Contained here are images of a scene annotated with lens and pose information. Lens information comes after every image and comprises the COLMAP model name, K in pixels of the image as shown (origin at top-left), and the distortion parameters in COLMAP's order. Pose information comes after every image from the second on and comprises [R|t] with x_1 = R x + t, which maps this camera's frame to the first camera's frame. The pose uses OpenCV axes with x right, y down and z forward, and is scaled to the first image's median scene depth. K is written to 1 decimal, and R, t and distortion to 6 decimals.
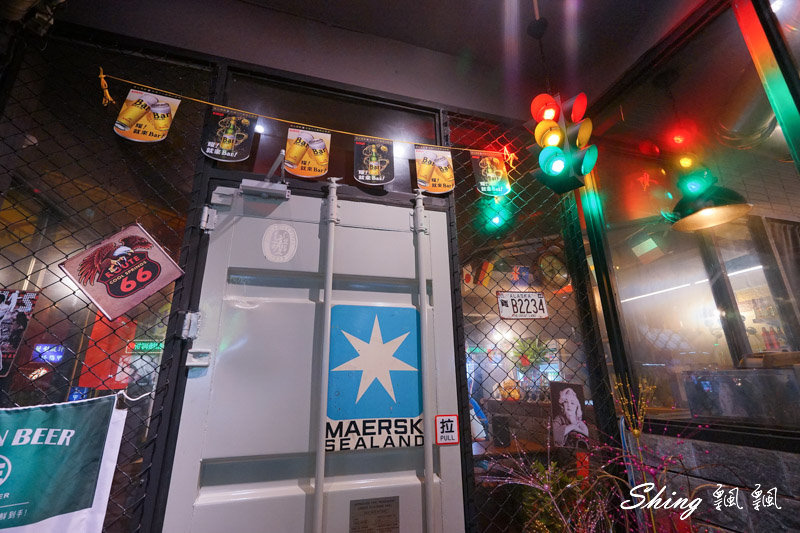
lens RADIAL K [[367.9, 0, 398.5], [0, 367.9, 266.4], [0, 0, 1]] dist [0.019392, 0.001805]
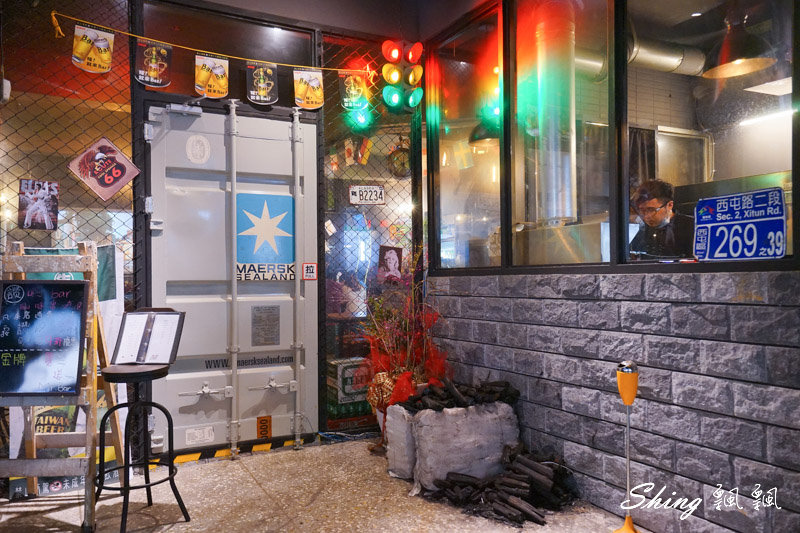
lens RADIAL K [[641.3, 0, 400.3], [0, 641.3, 267.2], [0, 0, 1]] dist [0.064900, 0.010596]
pose [[0.977754, 0.008918, 0.209566, -0.070871], [-0.069543, 0.956370, 0.283761, -0.397328], [-0.197892, -0.292022, 0.935715, -1.677381]]
